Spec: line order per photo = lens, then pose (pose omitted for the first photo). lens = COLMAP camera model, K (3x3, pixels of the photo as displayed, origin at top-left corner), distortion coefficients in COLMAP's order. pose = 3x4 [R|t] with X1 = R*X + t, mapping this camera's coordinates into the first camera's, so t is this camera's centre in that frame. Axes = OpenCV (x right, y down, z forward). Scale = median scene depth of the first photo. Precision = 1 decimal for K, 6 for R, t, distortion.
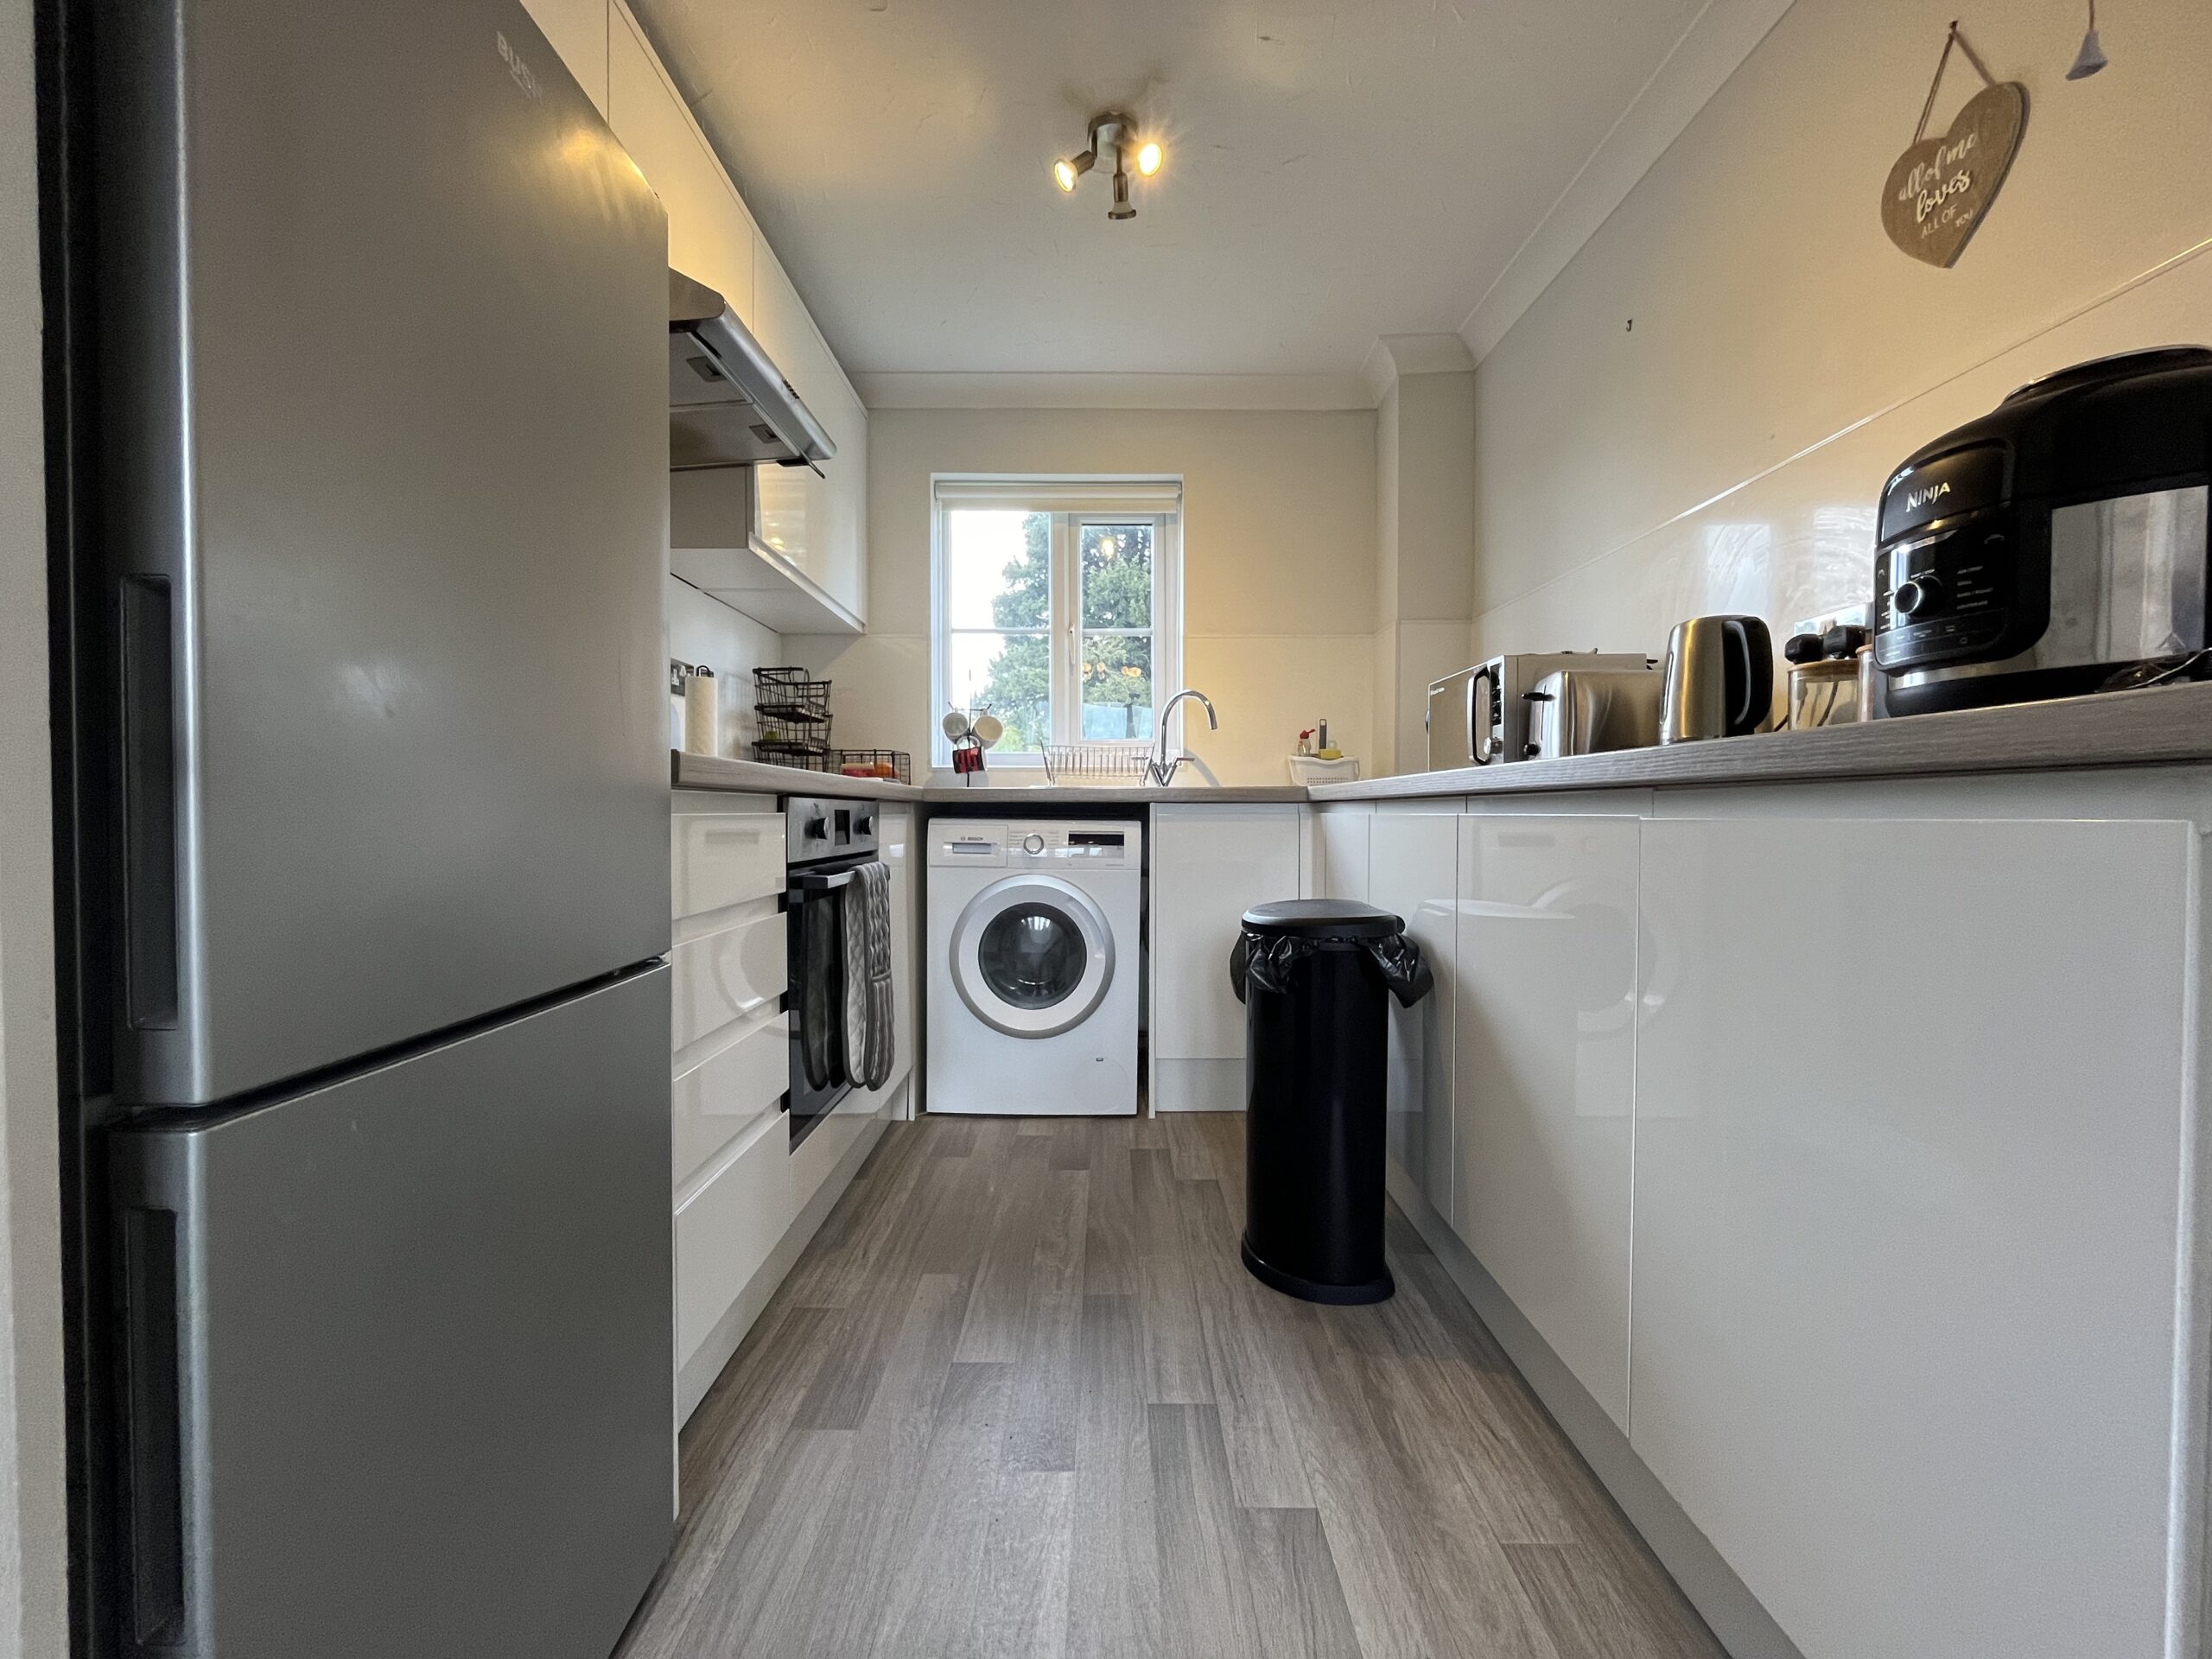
lens RADIAL K [[897.4, 0, 1101.8], [0, 897.4, 828.8], [0, 0, 1]] dist [-0.002787, -0.000861]
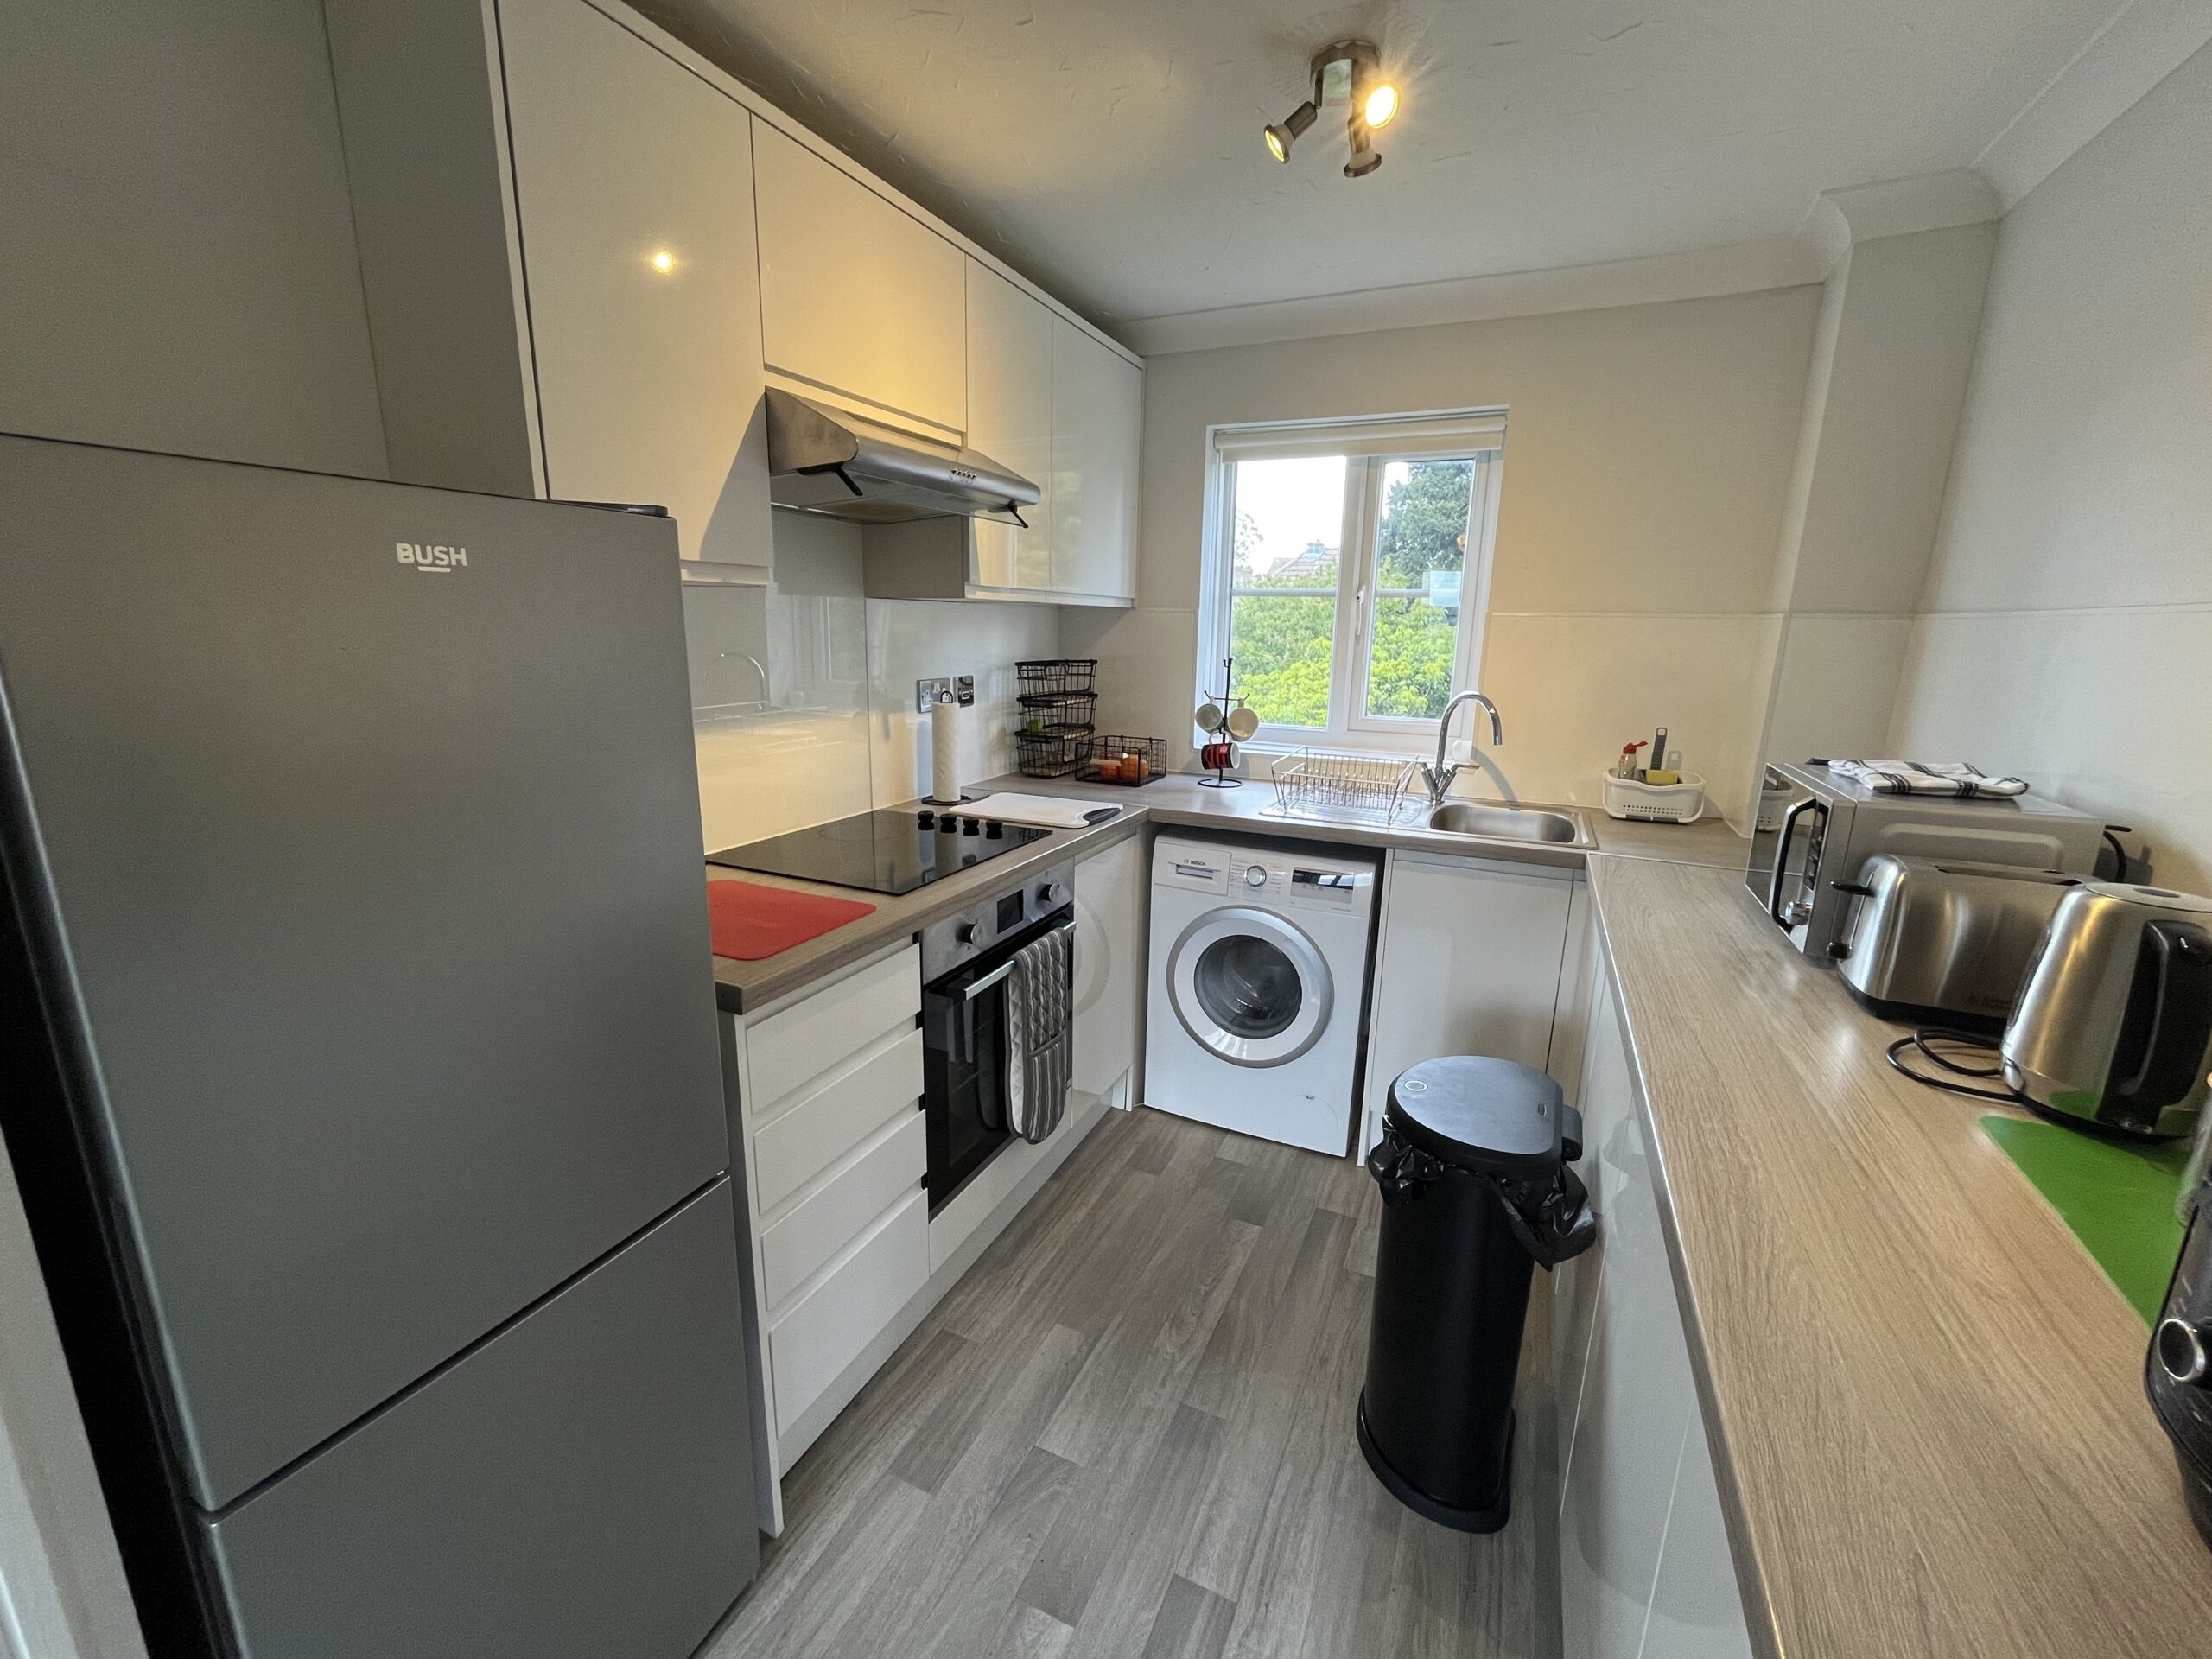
lens RADIAL K [[897.4, 0, 1106.7], [0, 897.4, 827.1], [0, 0, 1]] dist [-0.002787, -0.000861]
pose [[0.908051, 0.110228, -0.404095, 0.211768], [-0.028554, 0.978798, 0.202829, -0.295208], [0.417885, -0.172640, 0.891946, 0.123633]]
